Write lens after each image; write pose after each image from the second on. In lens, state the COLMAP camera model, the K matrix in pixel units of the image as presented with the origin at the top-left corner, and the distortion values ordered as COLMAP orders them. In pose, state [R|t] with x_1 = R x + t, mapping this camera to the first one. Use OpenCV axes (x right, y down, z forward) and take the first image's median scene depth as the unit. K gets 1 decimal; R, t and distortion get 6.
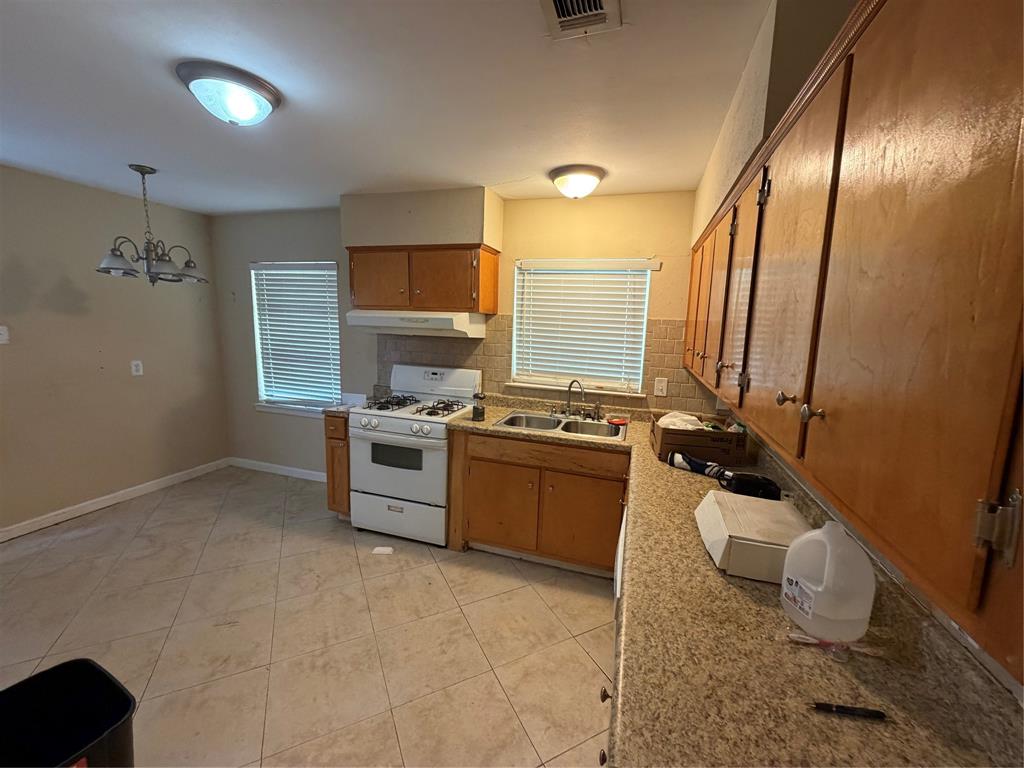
lens RADIAL K [[411.4, 0, 515.6], [0, 411.4, 383.4], [0, 0, 1]] dist [0.002047, -0.000223]
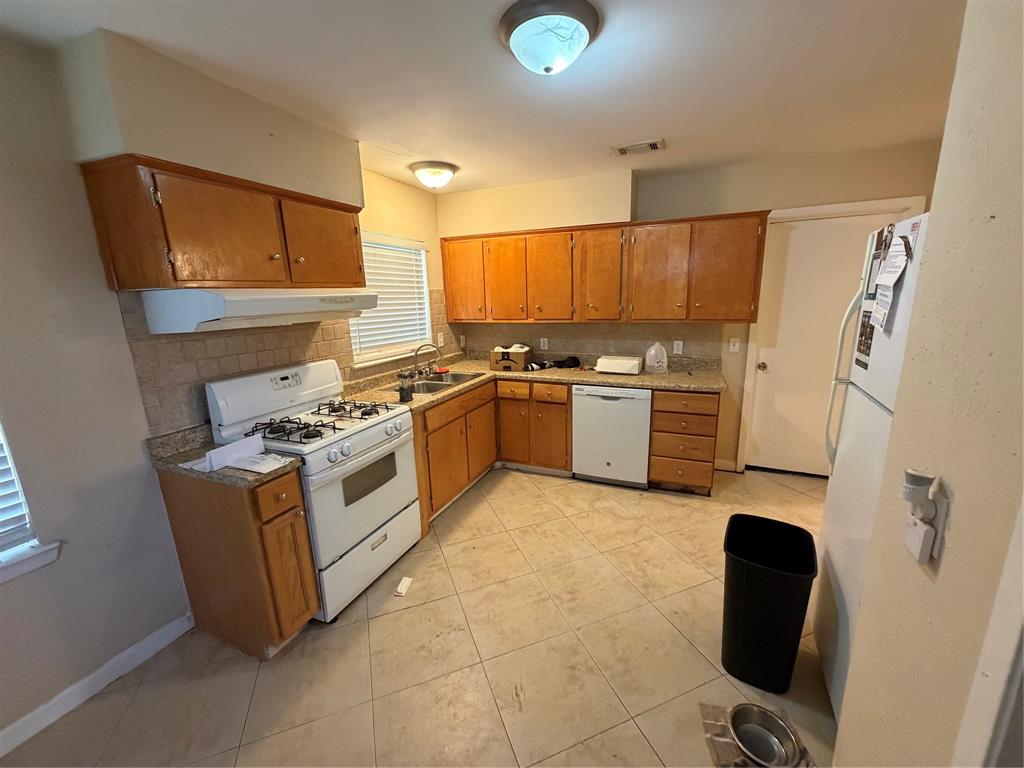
lens RADIAL K [[411.4, 0, 516.9], [0, 411.4, 384.8], [0, 0, 1]] dist [0.002047, -0.000223]
pose [[0.089313, -0.252290, 0.963521, -0.958609], [0.177690, 0.955904, 0.233824, -0.121714], [-0.980025, 0.150325, 0.130204, 0.597388]]
